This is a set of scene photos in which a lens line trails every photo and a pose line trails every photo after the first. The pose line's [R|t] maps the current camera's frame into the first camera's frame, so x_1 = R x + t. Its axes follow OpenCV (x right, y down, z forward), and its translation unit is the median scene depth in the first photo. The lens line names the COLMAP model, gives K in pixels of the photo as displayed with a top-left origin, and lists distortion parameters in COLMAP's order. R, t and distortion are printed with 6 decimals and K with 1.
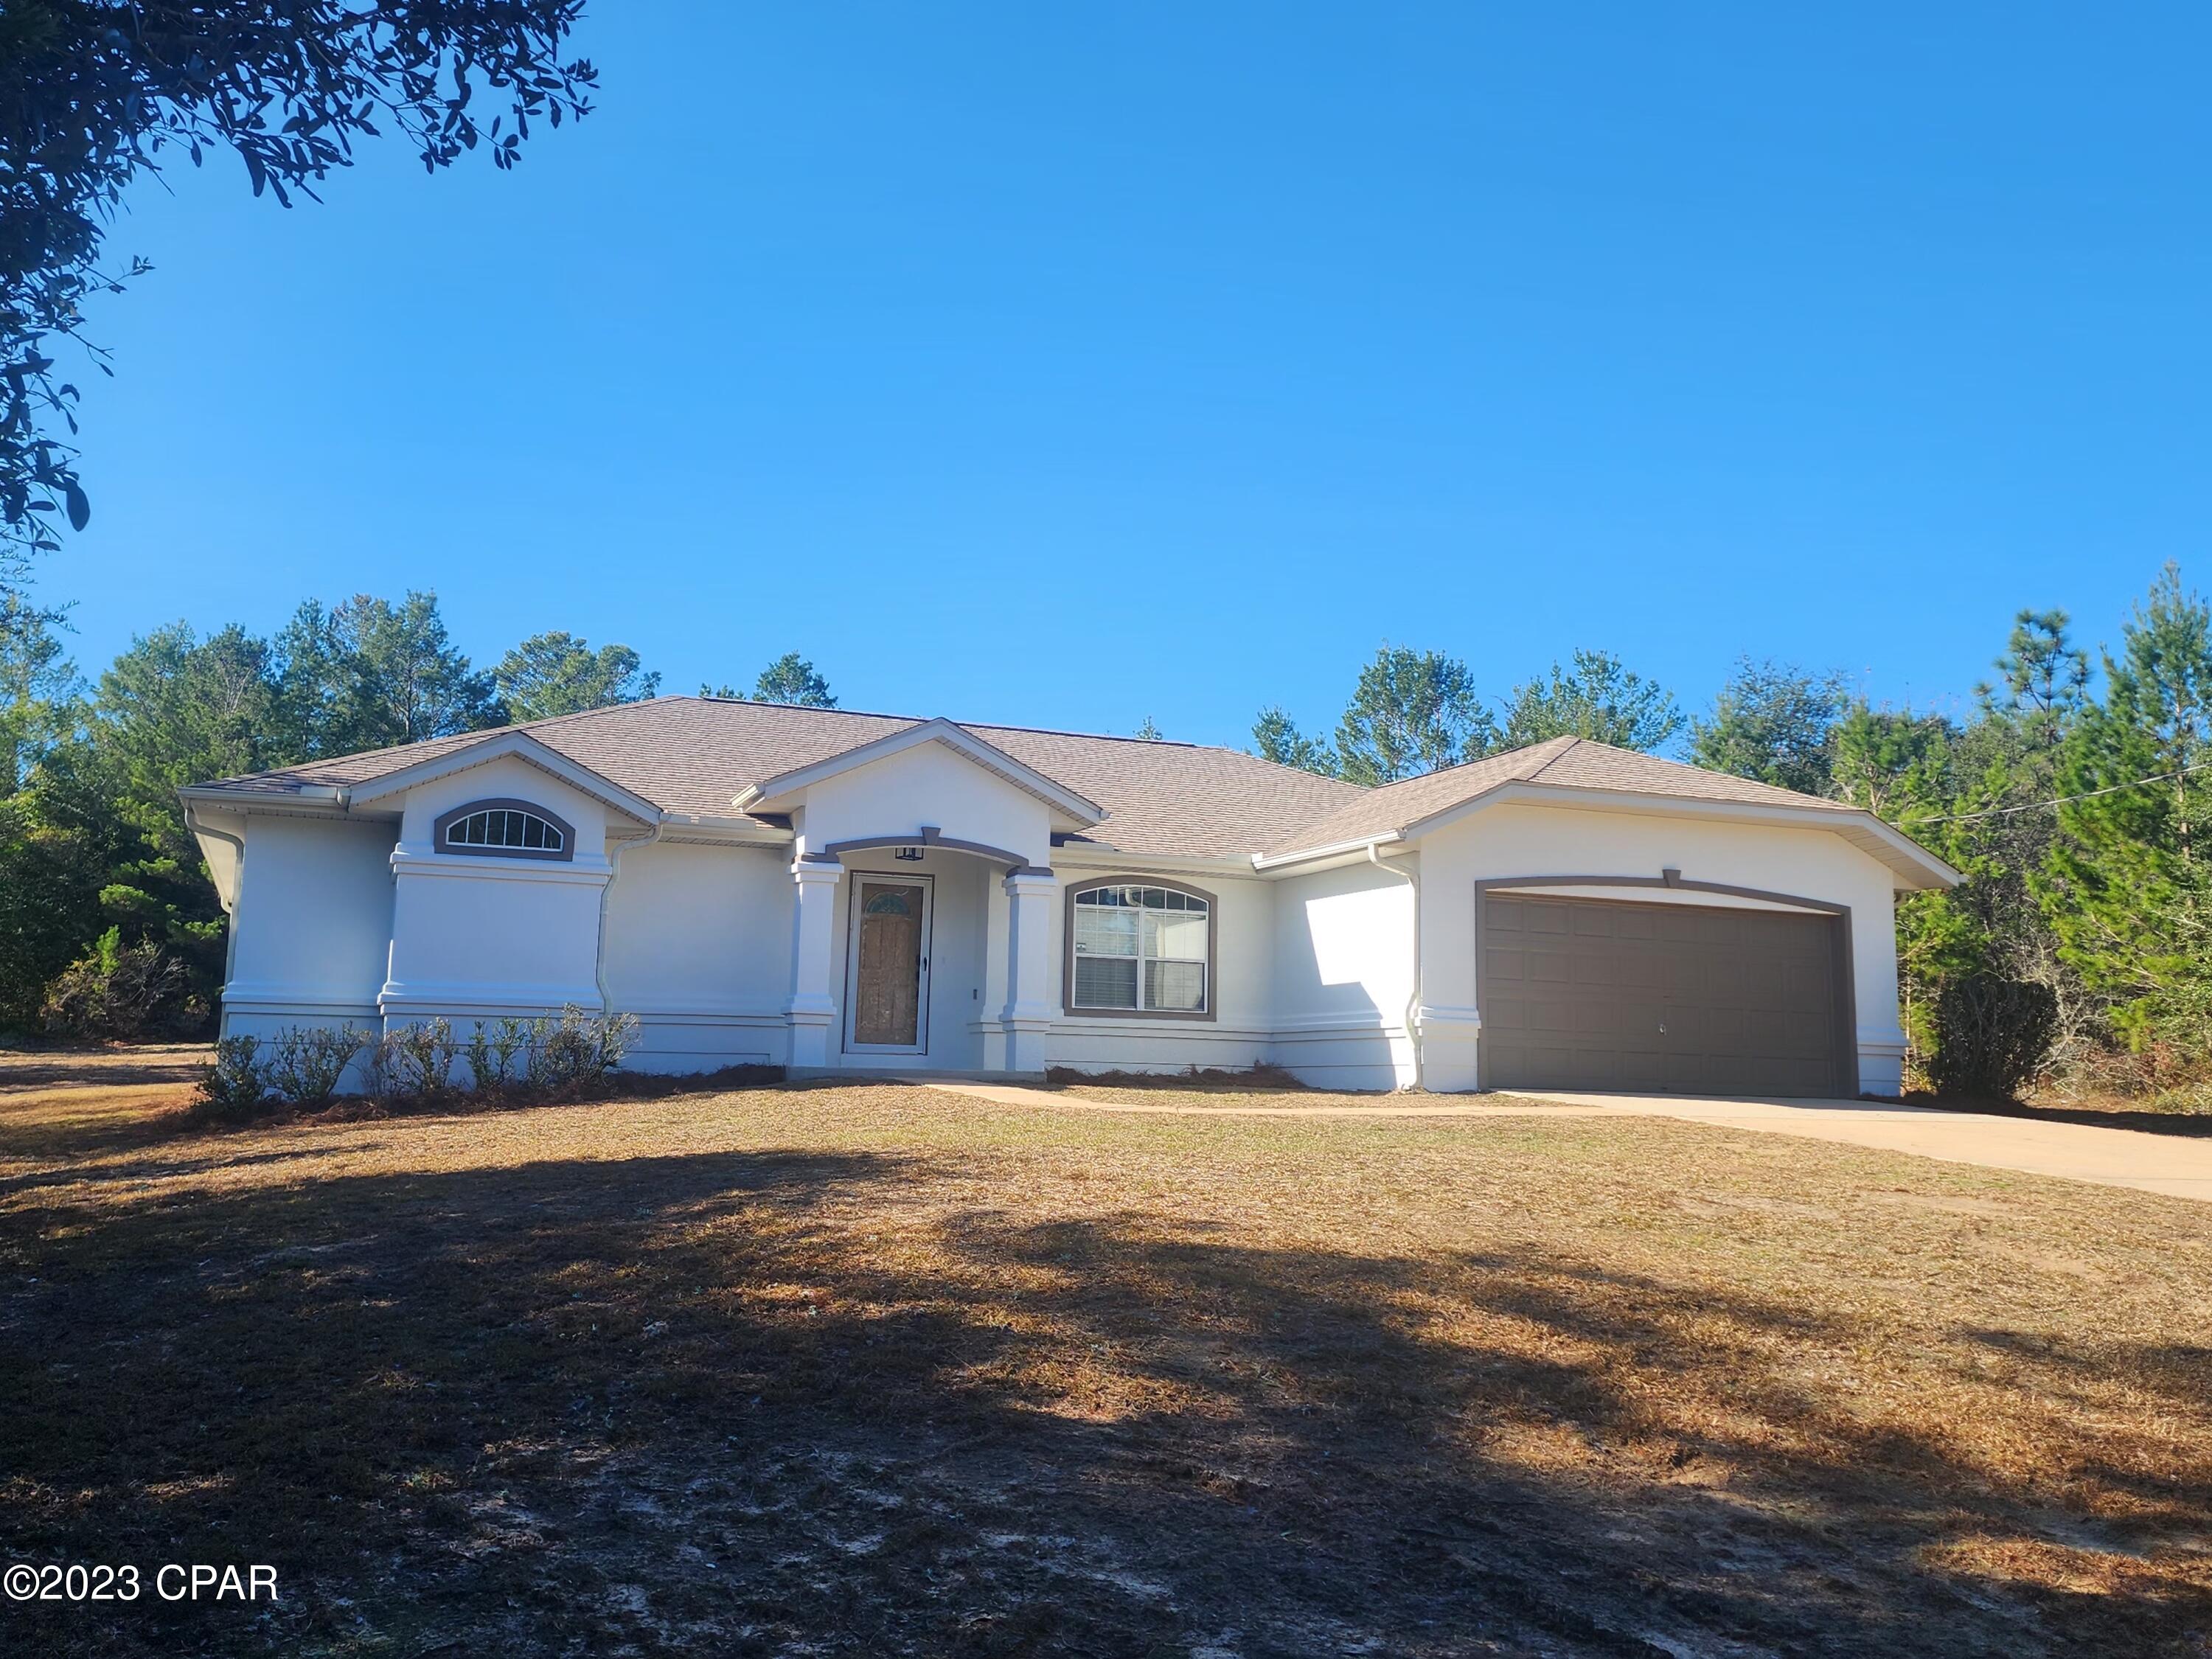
lens RADIAL K [[1984.1, 0, 1109.1], [0, 1984.1, 817.4], [0, 0, 1]] dist [0.134812, -0.209444]
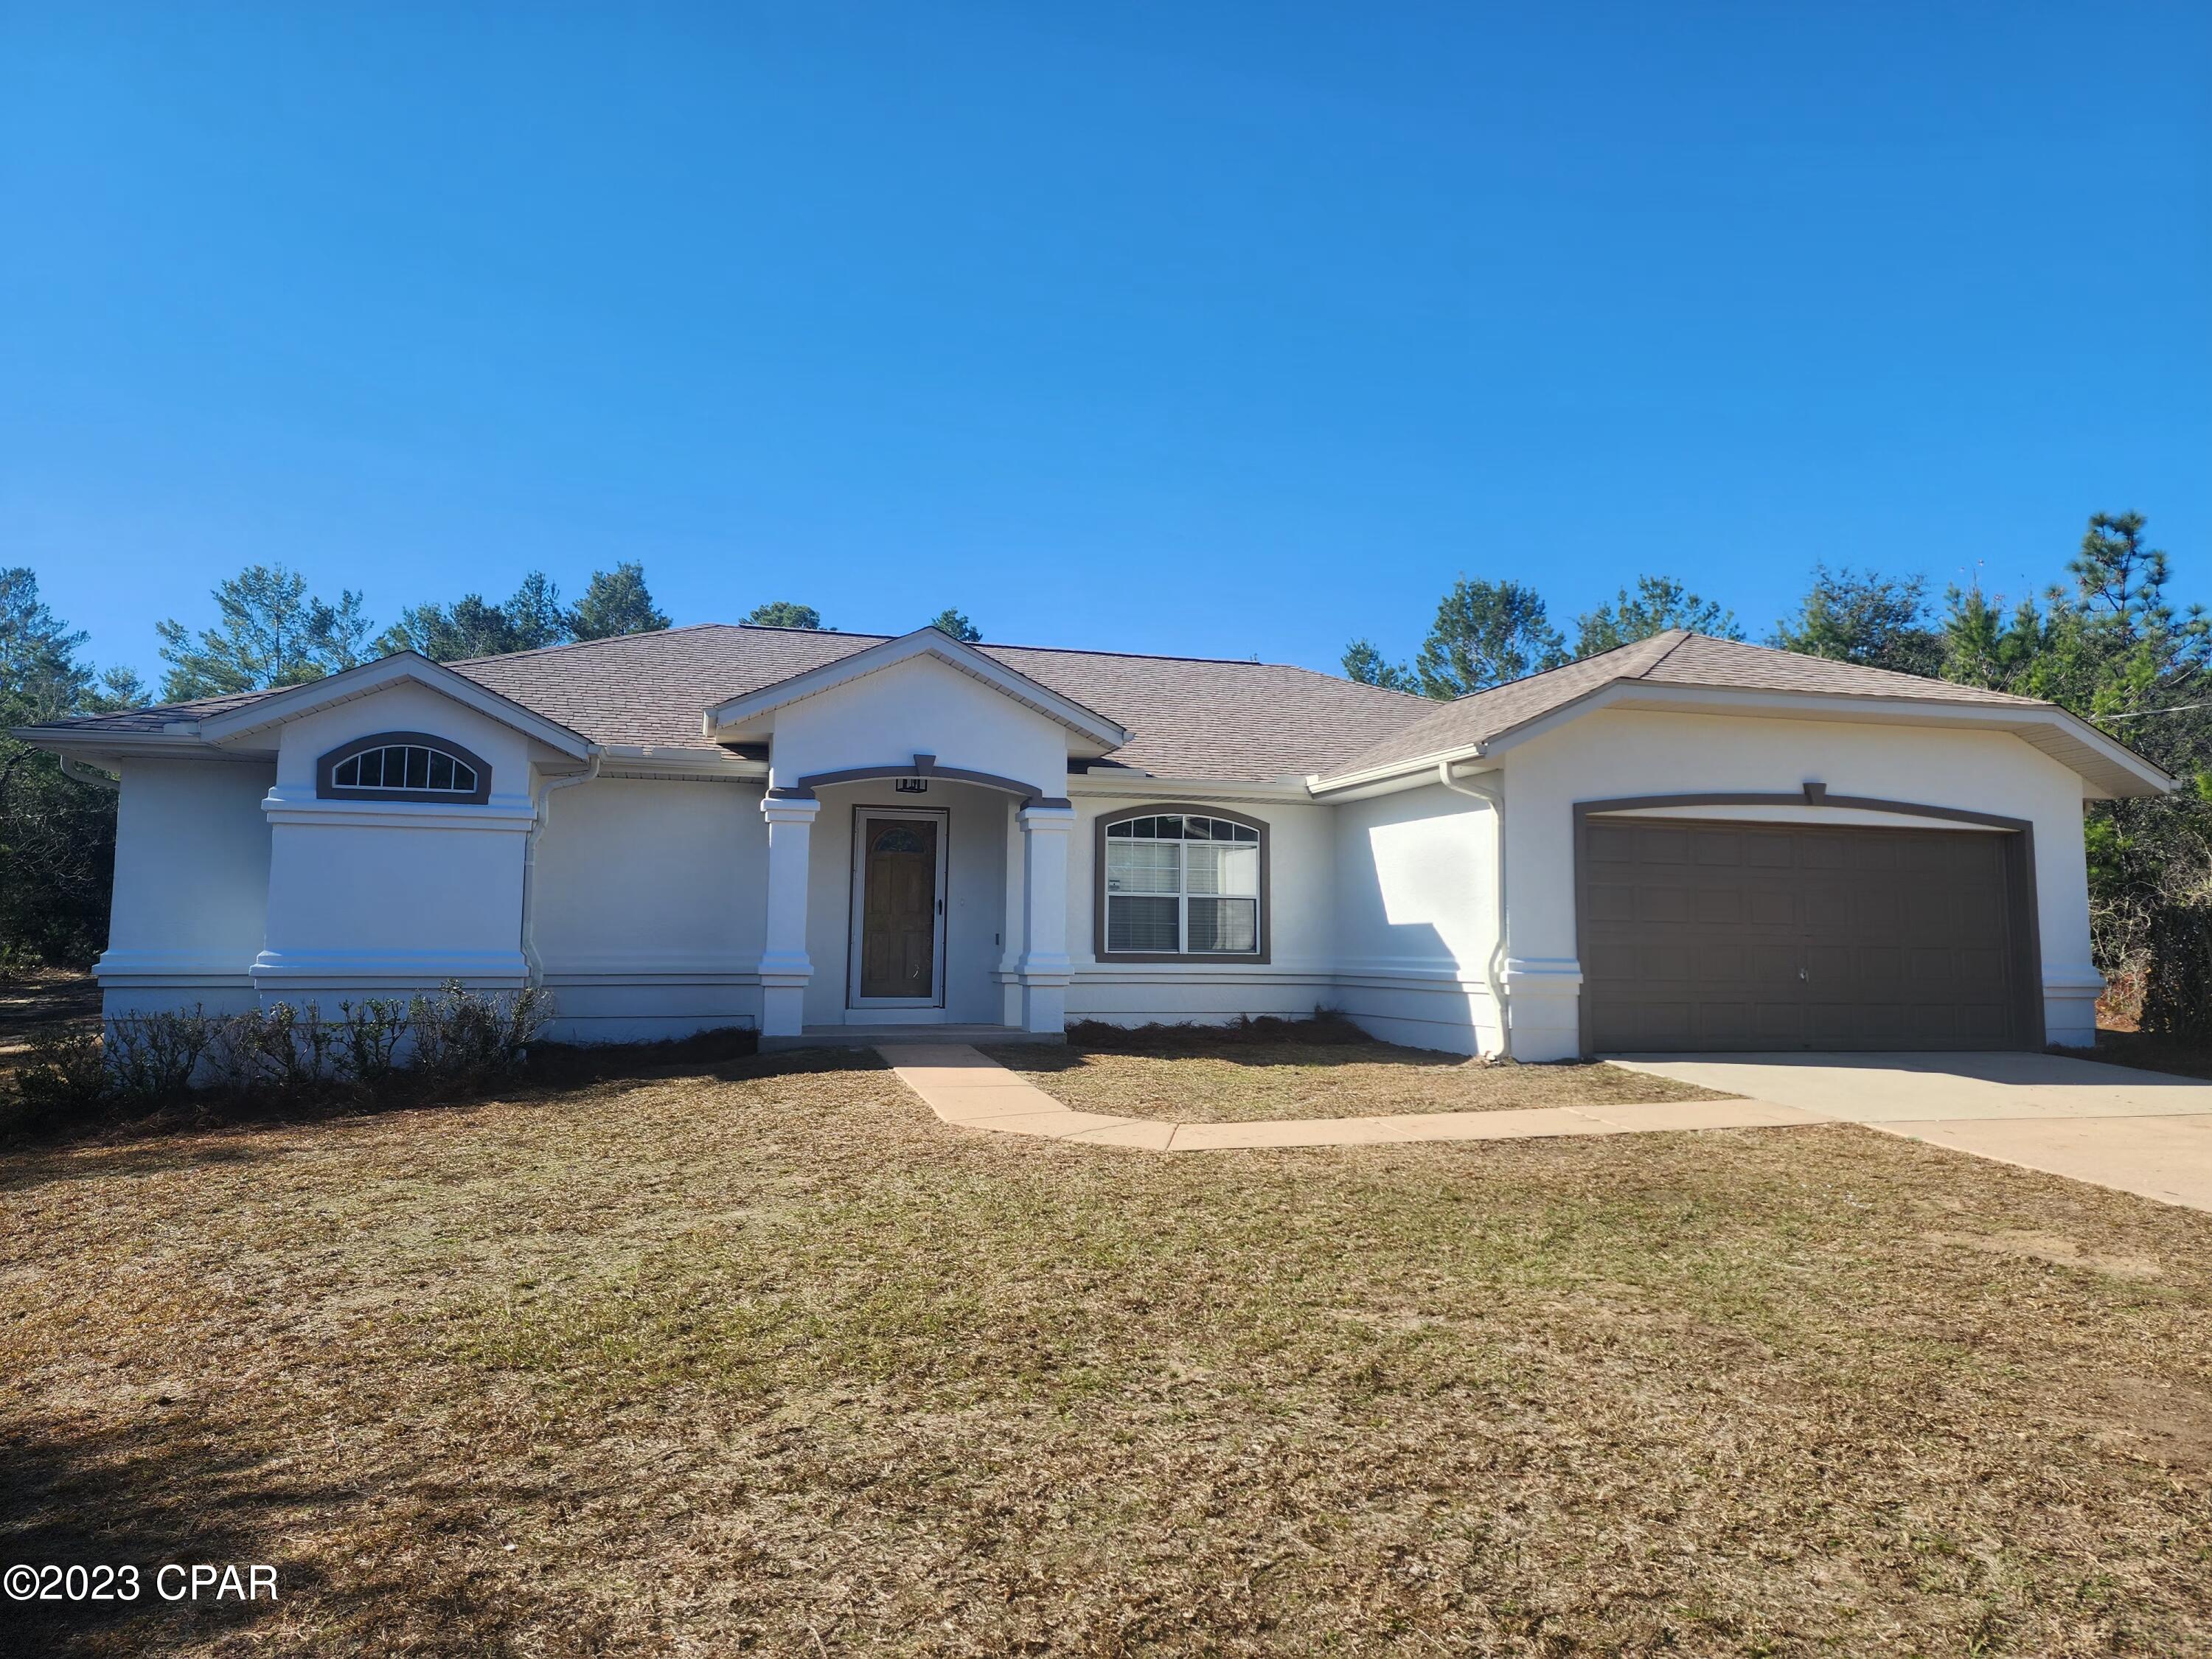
lens RADIAL K [[1476.5, 0, 1106.0], [0, 1476.5, 829.5], [0, 0, 1]] dist [0.103285, -0.104483]
pose [[0.994843, -0.019270, -0.099580, 0.049241], [0.024981, 0.998094, 0.056423, 0.002861], [0.098303, -0.058620, 0.993429, 0.344358]]
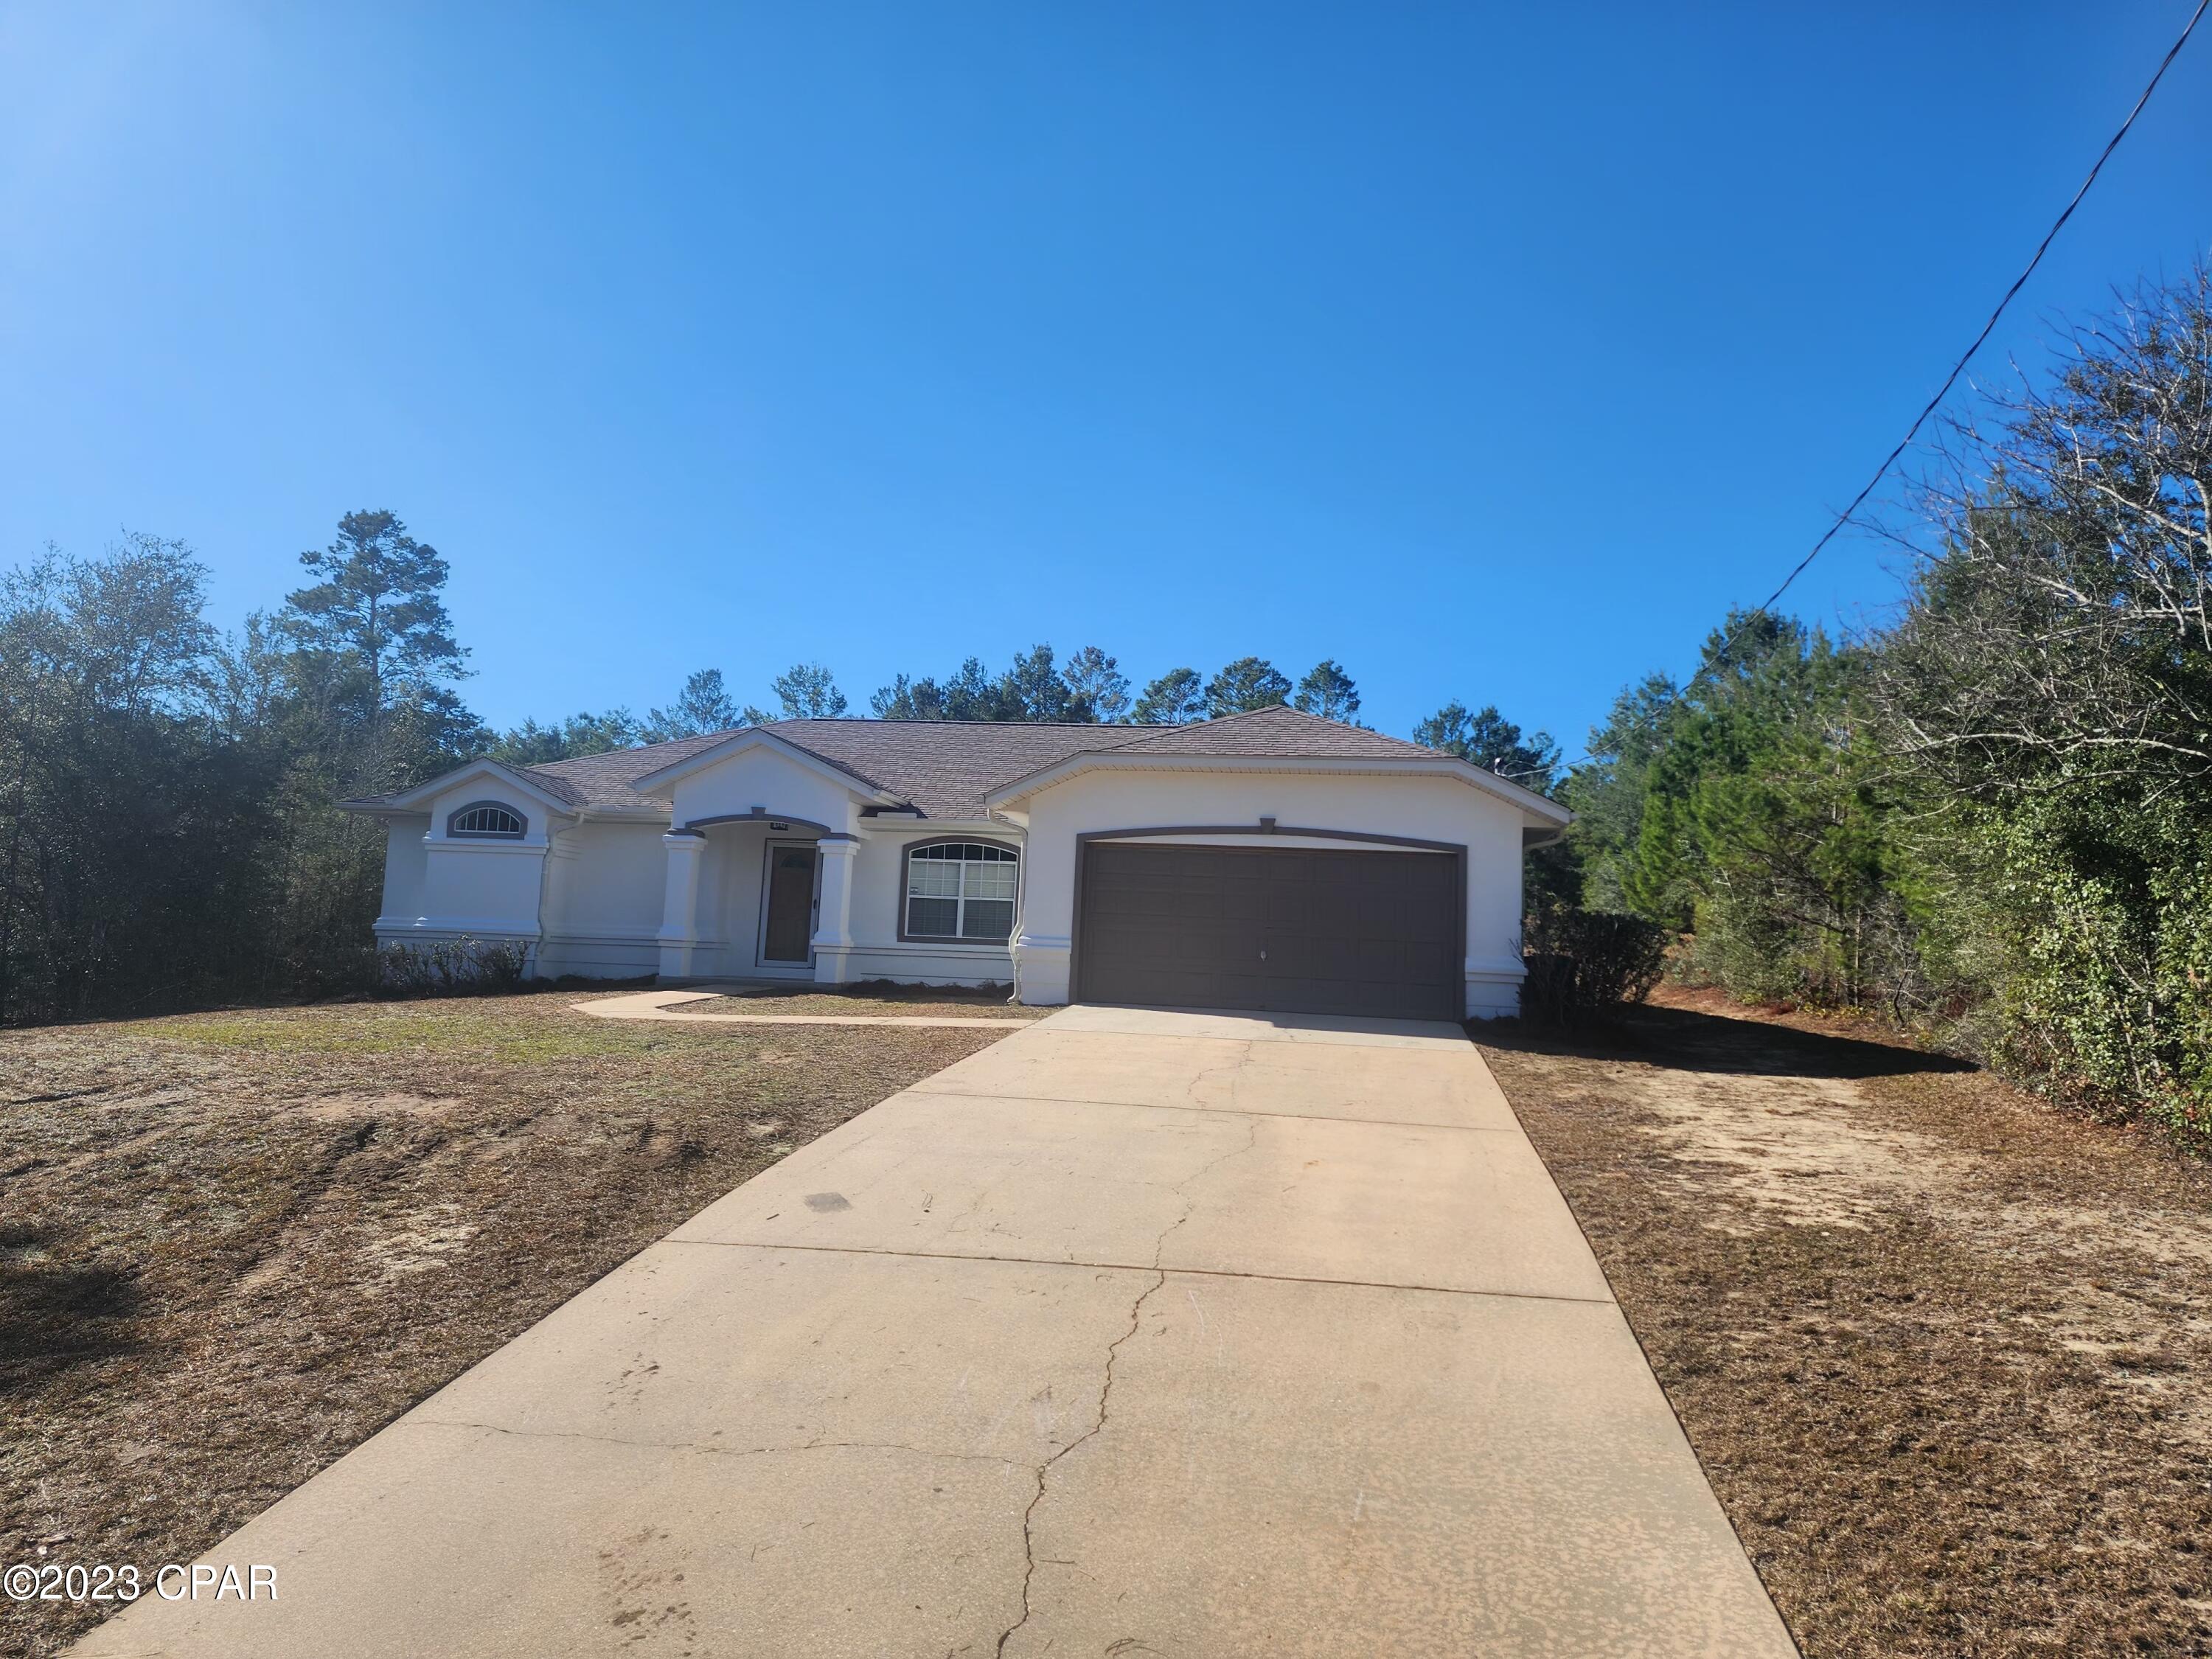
lens RADIAL K [[1490.6, 0, 1120.5], [0, 1490.6, 837.5], [0, 0, 1]] dist [0.100923, -0.121115]
pose [[0.853833, -0.027809, -0.519804, 0.633773], [0.047071, 0.998606, 0.023895, 0.012339], [0.518415, -0.044871, 0.853951, 0.218446]]
